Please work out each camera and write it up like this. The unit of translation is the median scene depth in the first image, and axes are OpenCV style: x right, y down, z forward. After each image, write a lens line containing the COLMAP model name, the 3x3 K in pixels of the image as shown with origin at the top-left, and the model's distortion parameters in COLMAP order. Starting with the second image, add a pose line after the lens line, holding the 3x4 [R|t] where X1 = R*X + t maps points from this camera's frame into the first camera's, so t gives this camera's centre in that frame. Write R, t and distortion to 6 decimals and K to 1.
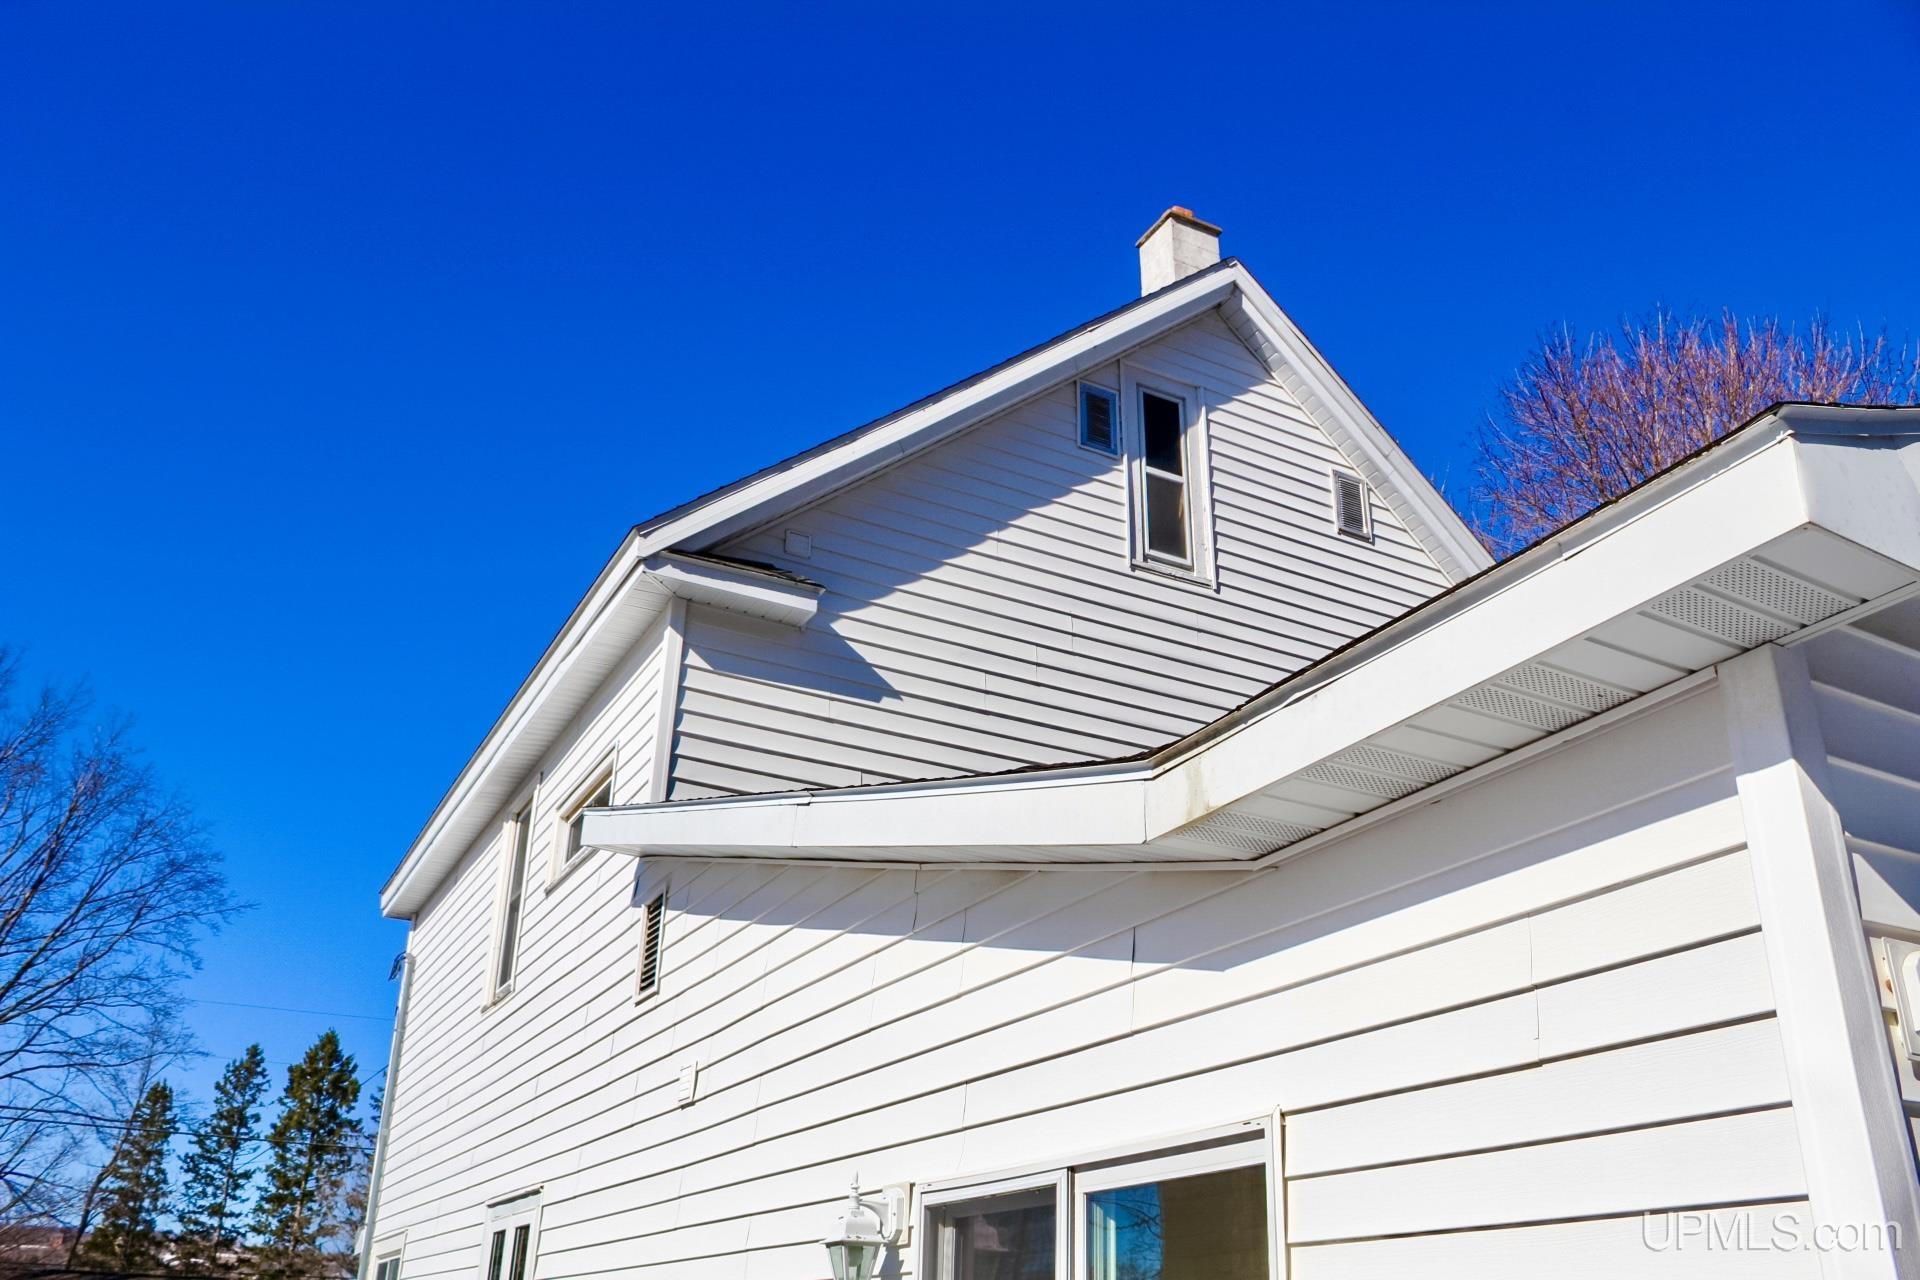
lens RADIAL K [[1594.1, 0, 981.0], [0, 1594.1, 660.8], [0, 0, 1]] dist [-0.155727, 0.124015]
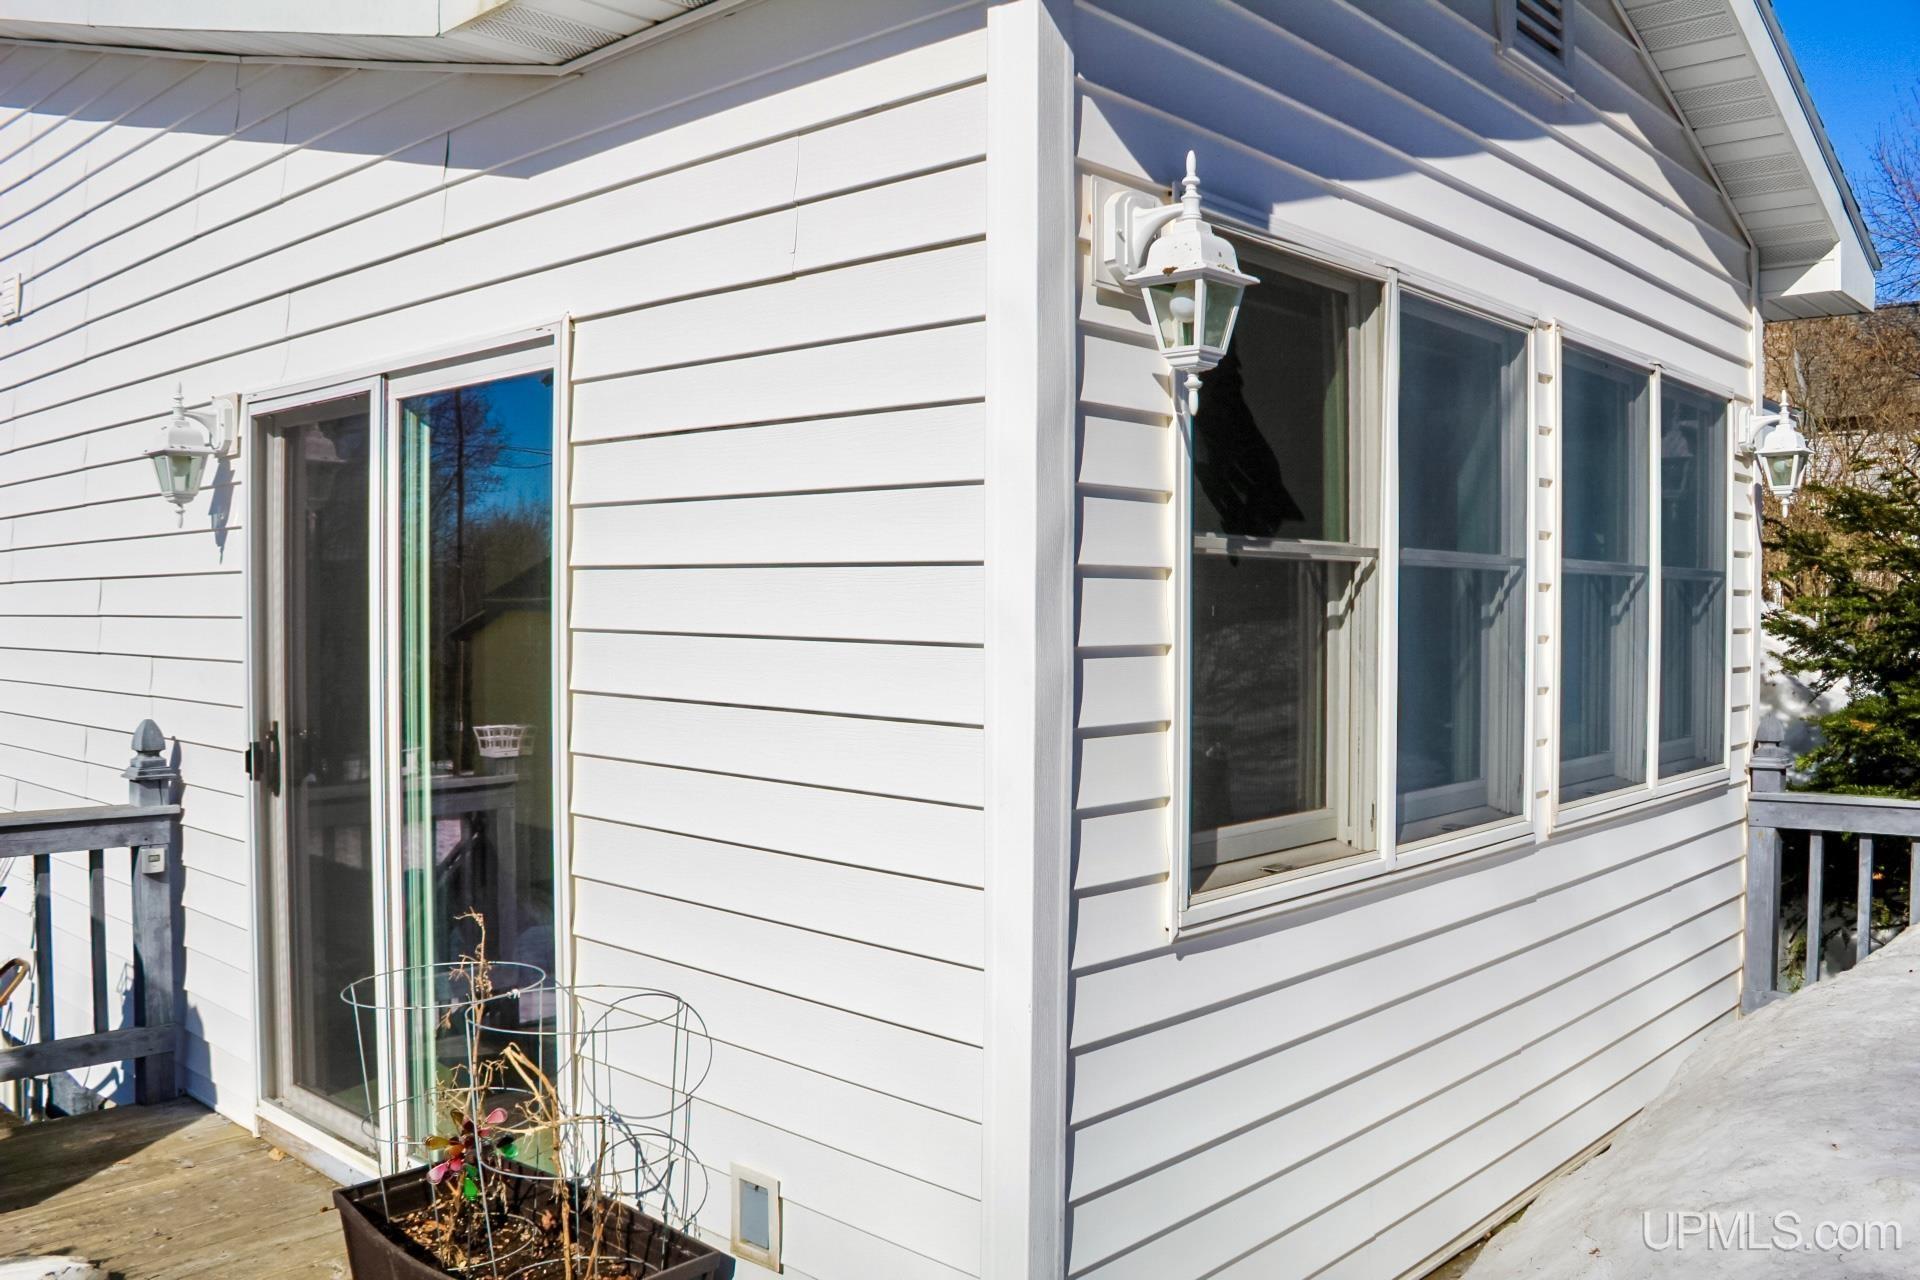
lens RADIAL K [[1594.1, 0, 971.9], [0, 1594.1, 651.8], [0, 0, 1]] dist [-0.155727, 0.124015]
pose [[0.944124, -0.024378, 0.328688, 0.035217], [-0.123860, 0.897921, 0.422371, 0.006363], [-0.305432, -0.439481, 0.844729, -0.015529]]
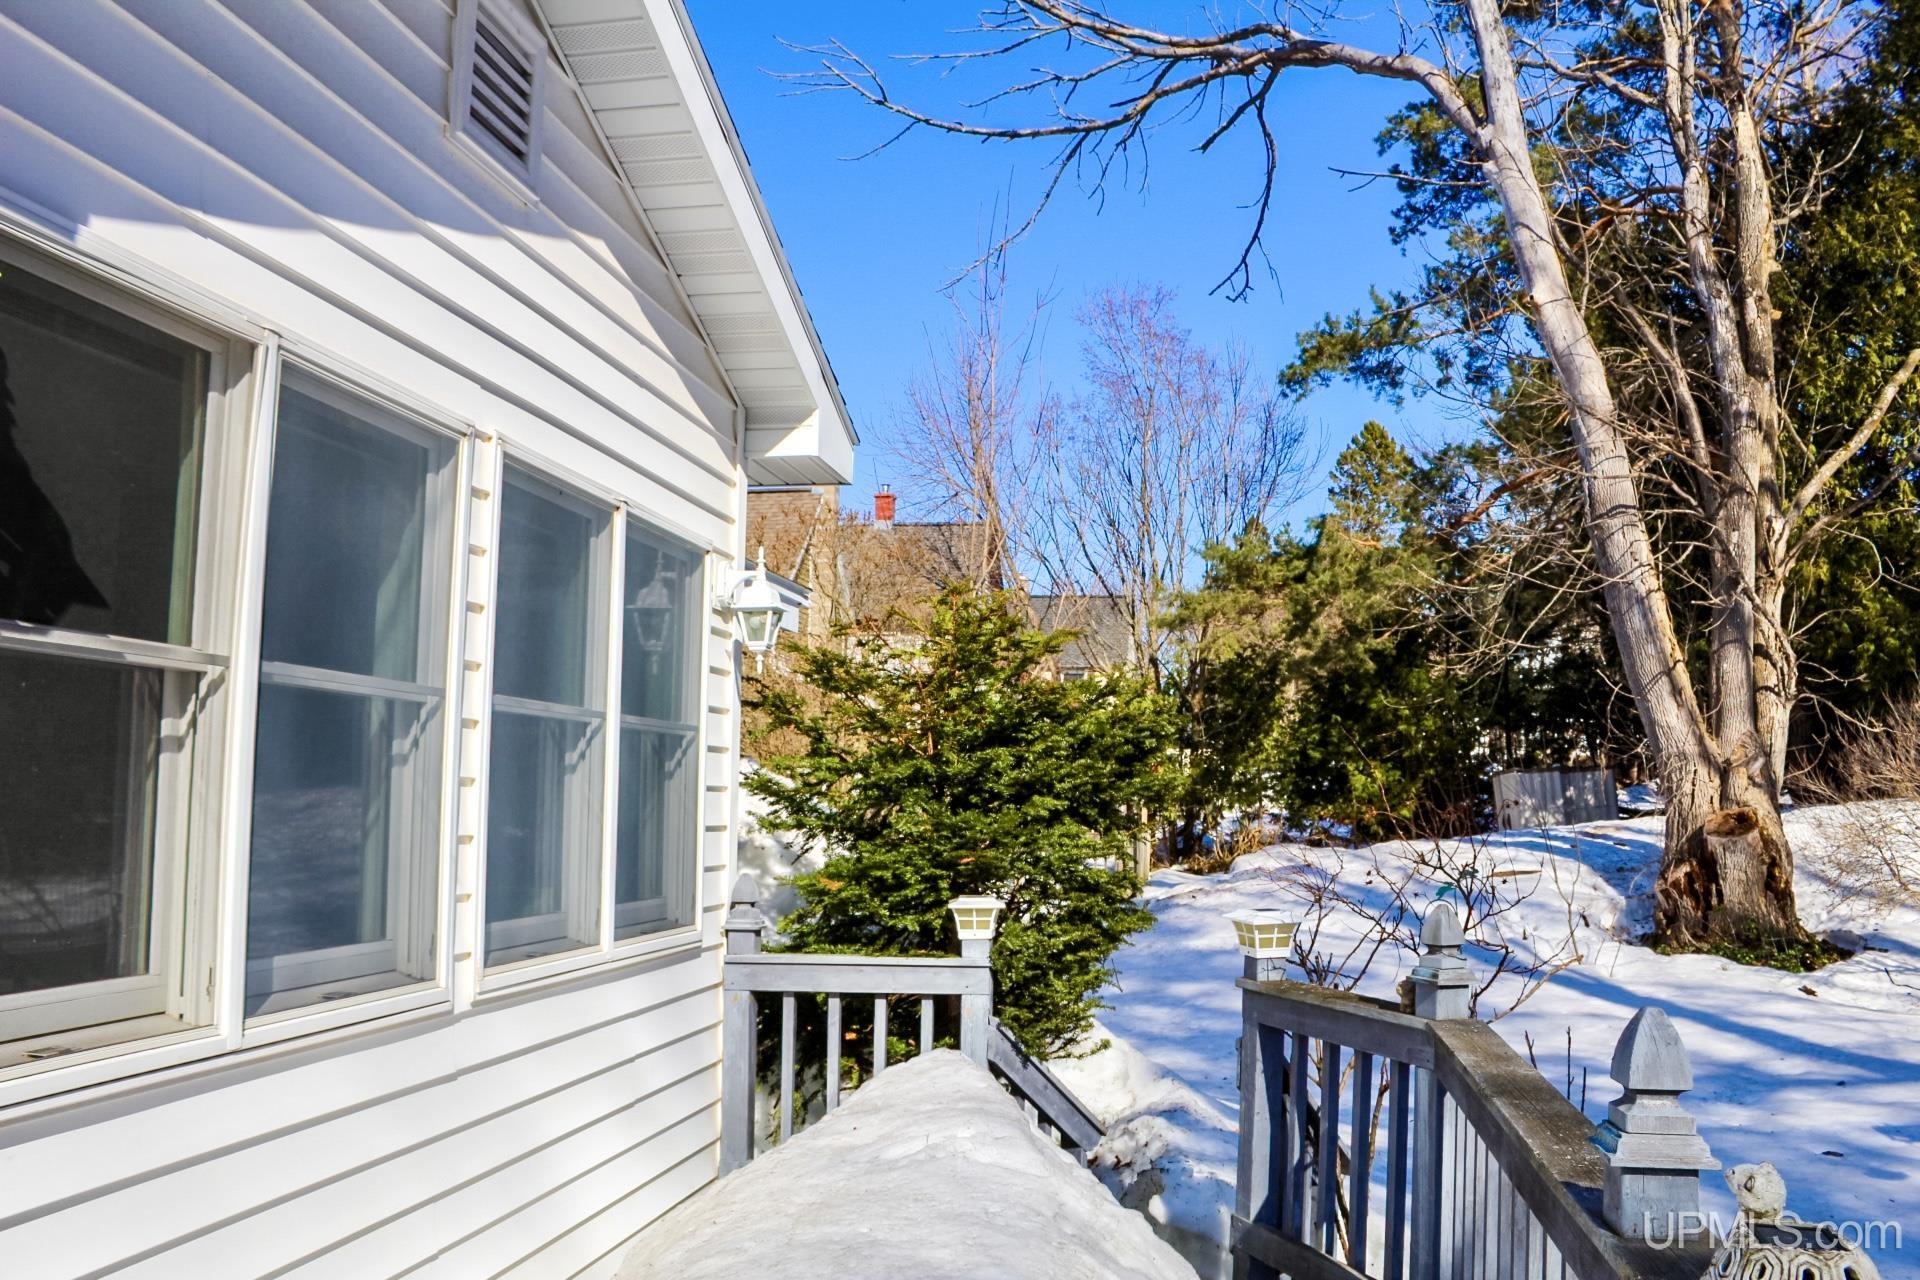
lens RADIAL K [[1594.1, 0, 970.8], [0, 1594.1, 657.1], [0, 0, 1]] dist [-0.155727, 0.124015]
pose [[0.619825, 0.061495, 0.782327, 0.101187], [-0.327546, 0.926205, 0.186705, 0.025587], [-0.713113, -0.371972, 0.594228, -0.003774]]
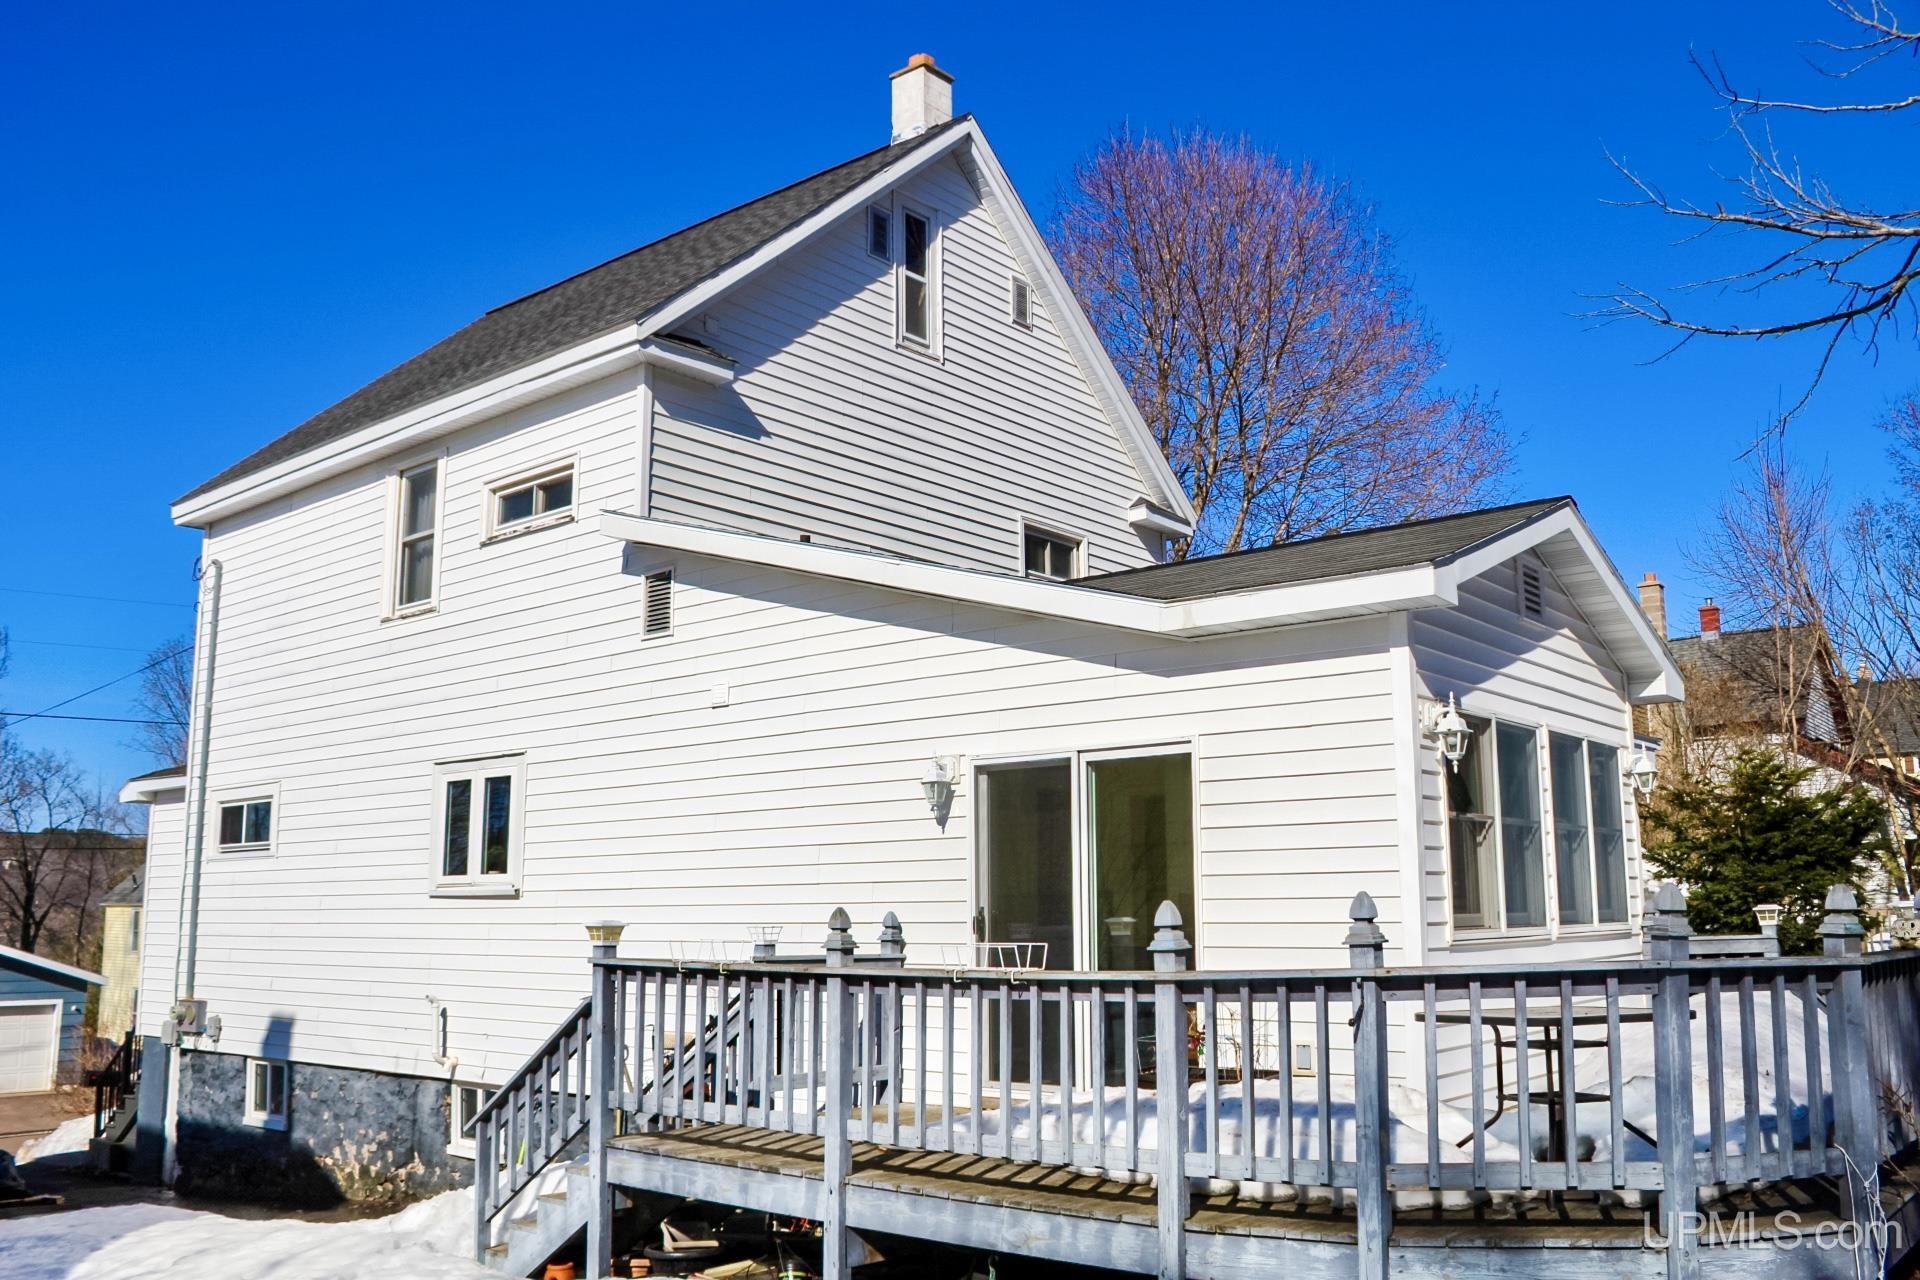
lens RADIAL K [[1594.1, 0, 981.0], [0, 1594.1, 653.5], [0, 0, 1]] dist [-0.155727, 0.124015]
pose [[0.922746, 0.037188, 0.383610, -0.446534], [-0.136266, 0.962526, 0.234468, -0.162134], [-0.360515, -0.268628, 0.893234, -0.472708]]
